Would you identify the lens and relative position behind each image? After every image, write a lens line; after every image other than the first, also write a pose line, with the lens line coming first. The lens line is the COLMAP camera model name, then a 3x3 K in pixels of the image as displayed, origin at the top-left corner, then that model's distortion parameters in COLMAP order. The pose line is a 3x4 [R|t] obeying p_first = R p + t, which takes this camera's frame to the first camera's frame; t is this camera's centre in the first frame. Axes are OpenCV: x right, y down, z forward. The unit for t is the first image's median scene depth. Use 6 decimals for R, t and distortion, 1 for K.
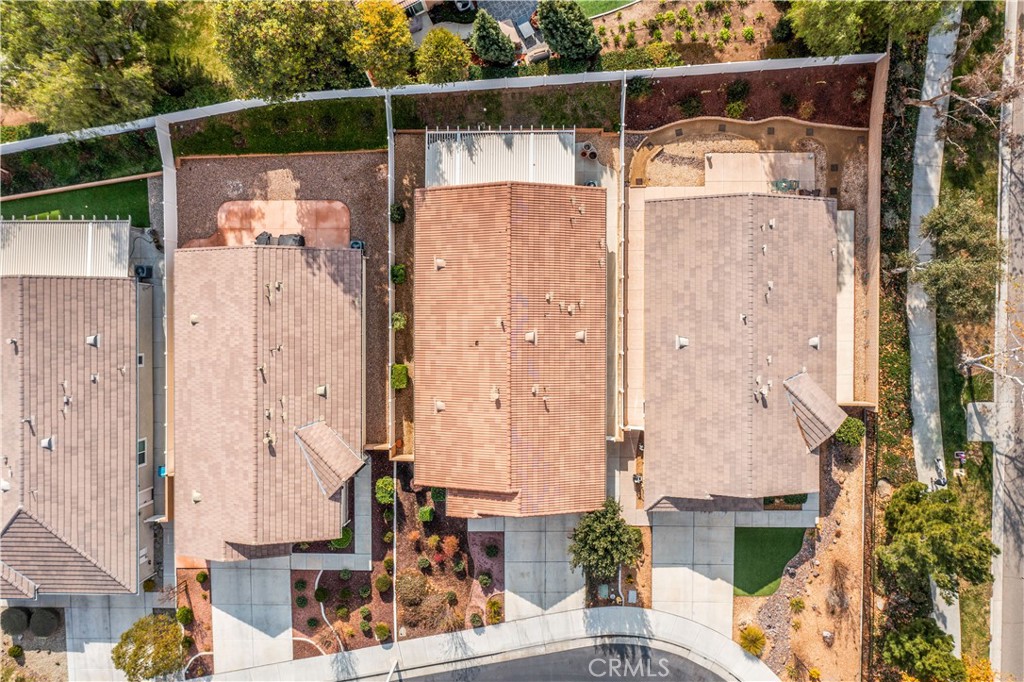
lens RADIAL K [[845.2, 0, 512.0], [0, 845.2, 341.0], [0, 0, 1]] dist [-0.003693, 0.001071]
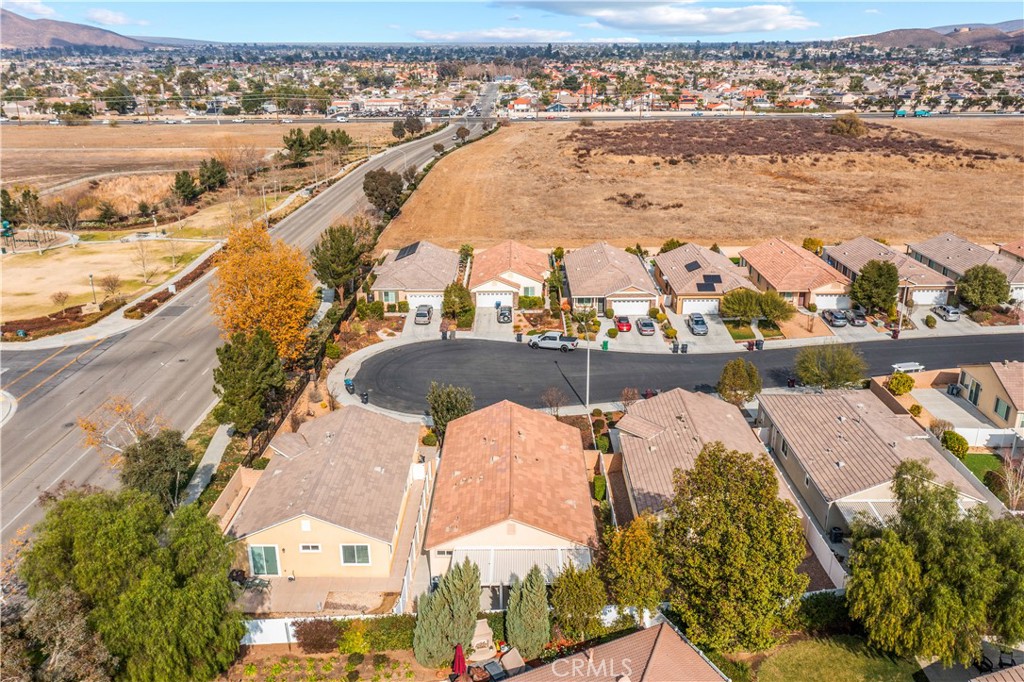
lens RADIAL K [[845.2, 0, 512.0], [0, 845.2, 341.0], [0, 0, 1]] dist [-0.003693, 0.001071]
pose [[-0.999341, 0.032604, 0.015933, -0.028572], [0.003937, -0.339078, 0.940750, -1.115272], [0.036074, 0.940193, 0.338726, 0.370912]]
